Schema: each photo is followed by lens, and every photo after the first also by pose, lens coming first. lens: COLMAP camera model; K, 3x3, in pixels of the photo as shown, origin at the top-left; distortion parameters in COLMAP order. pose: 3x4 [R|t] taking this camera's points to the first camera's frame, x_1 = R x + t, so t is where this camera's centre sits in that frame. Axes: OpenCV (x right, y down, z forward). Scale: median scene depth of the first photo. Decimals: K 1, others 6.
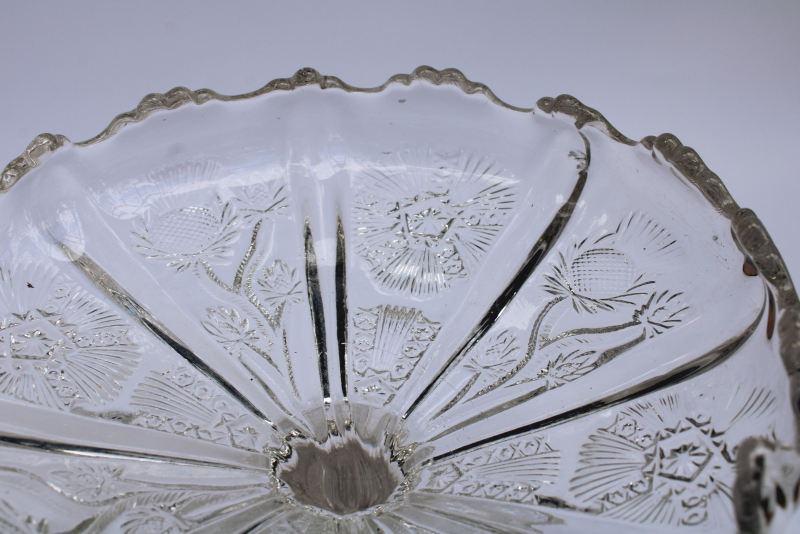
lens RADIAL K [[1117.6, 0, 400.0], [0, 1117.6, 267.0], [0, 0, 1]] dist [-0.008649, -0.013862]
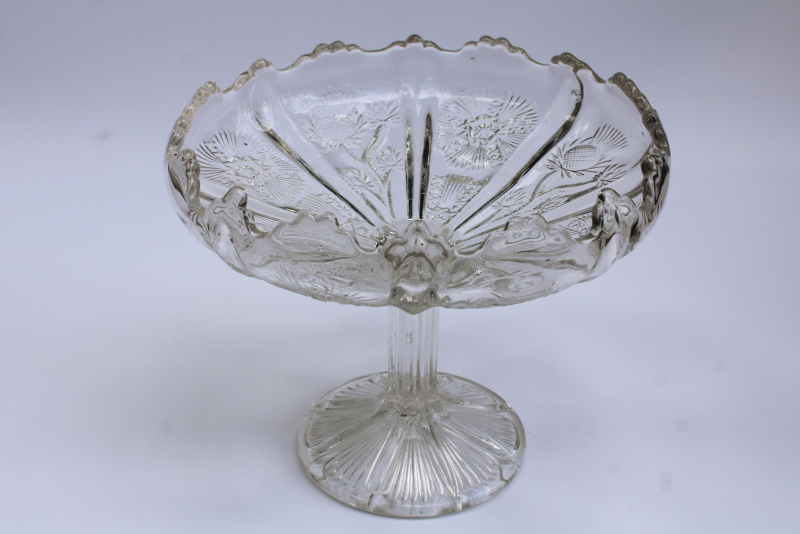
lens RADIAL K [[1238.7, 0, 400.0], [0, 1238.7, 267.0], [0, 0, 1]] dist [-0.007812, -0.027356]
pose [[0.989720, 0.062231, -0.128772, 0.155354], [-0.073561, 0.993646, -0.085181, 0.329228], [0.122653, 0.093778, 0.988009, -0.798470]]
